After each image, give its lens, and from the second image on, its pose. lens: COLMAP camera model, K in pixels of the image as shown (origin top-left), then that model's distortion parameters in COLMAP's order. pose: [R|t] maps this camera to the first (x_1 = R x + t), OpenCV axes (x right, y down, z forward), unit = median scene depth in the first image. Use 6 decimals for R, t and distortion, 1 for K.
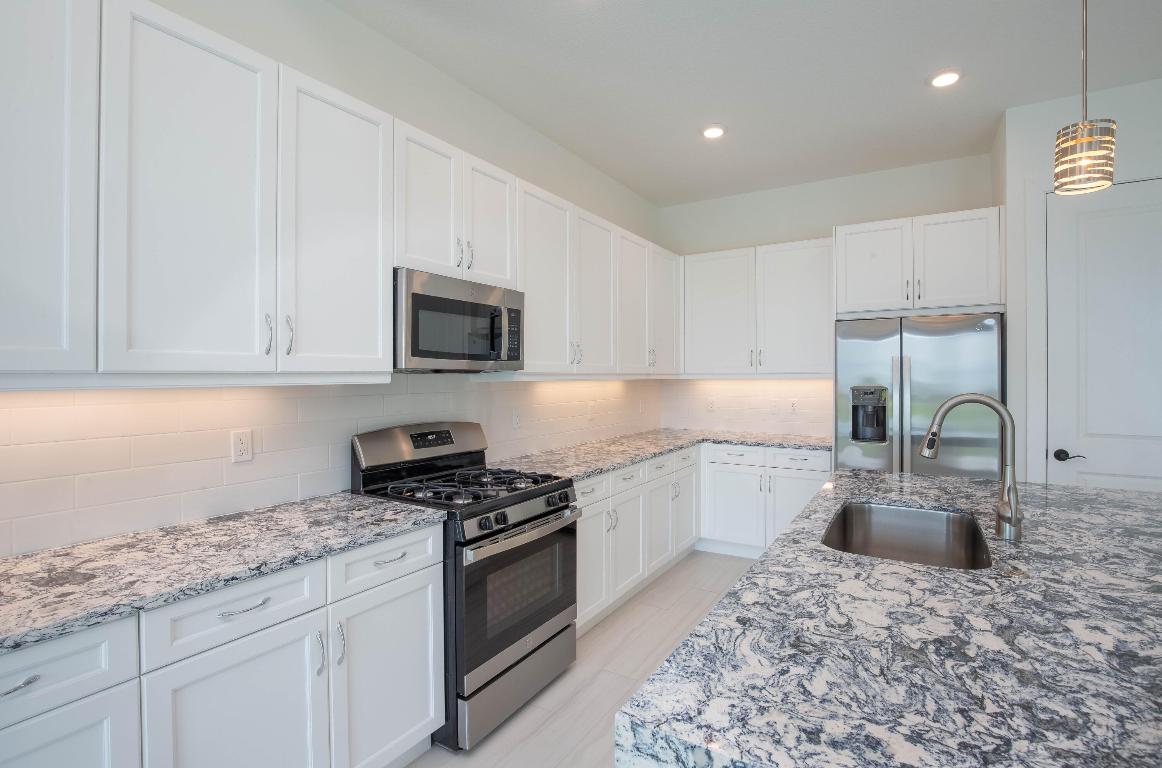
lens RADIAL K [[551.8, 0, 581.0], [0, 551.8, 384.0], [0, 0, 1]] dist [-0.002384, -0.000336]
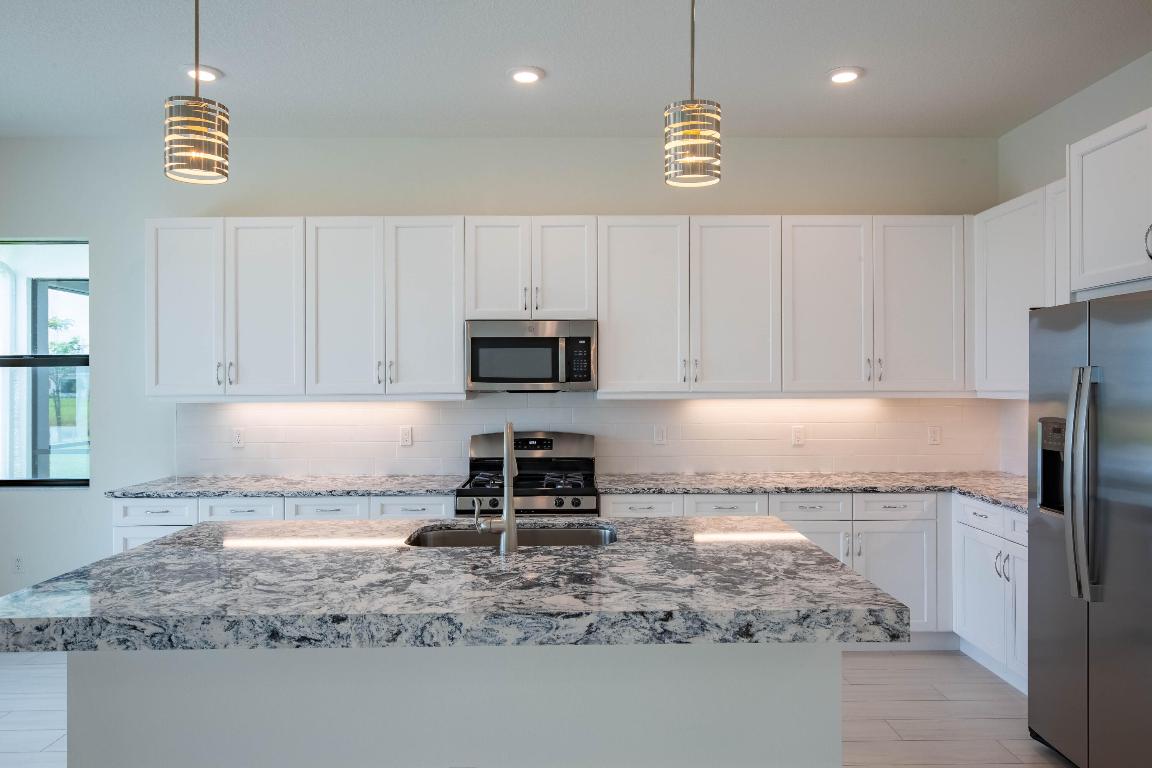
lens RADIAL K [[722.7, 0, 576.0], [0, 722.7, 384.0], [0, 0, 1]] dist [-0.002229, -0.000629]
pose [[0.493422, -0.001218, -0.869789, 1.232540], [-0.006234, 0.999968, -0.004936, -0.030959], [0.869768, 0.007858, 0.493399, 0.266797]]
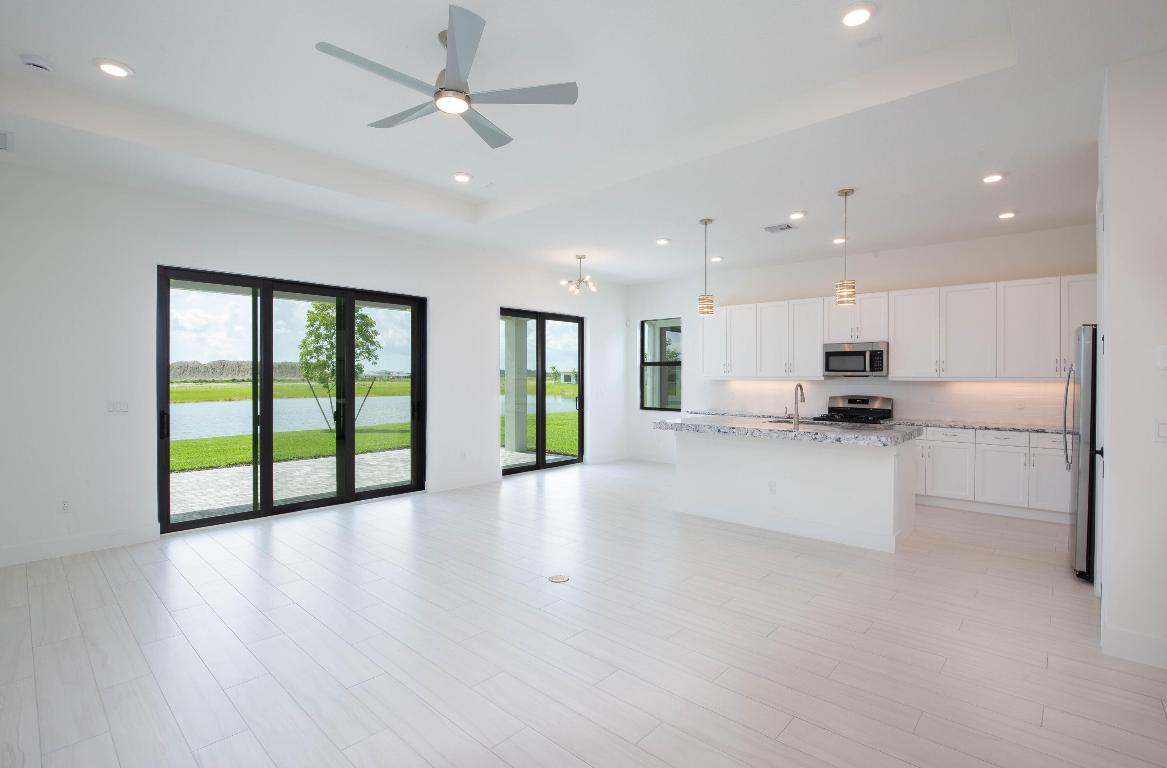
lens RADIAL K [[554.1, 0, 583.5], [0, 554.1, 384.0], [0, 0, 1]] dist [-0.002384, -0.000336]
pose [[-0.241806, 0.010236, -0.970271, 2.646973], [-0.017809, 0.999729, 0.014985, -0.001534], [0.970161, 0.020903, -0.241558, 0.358168]]
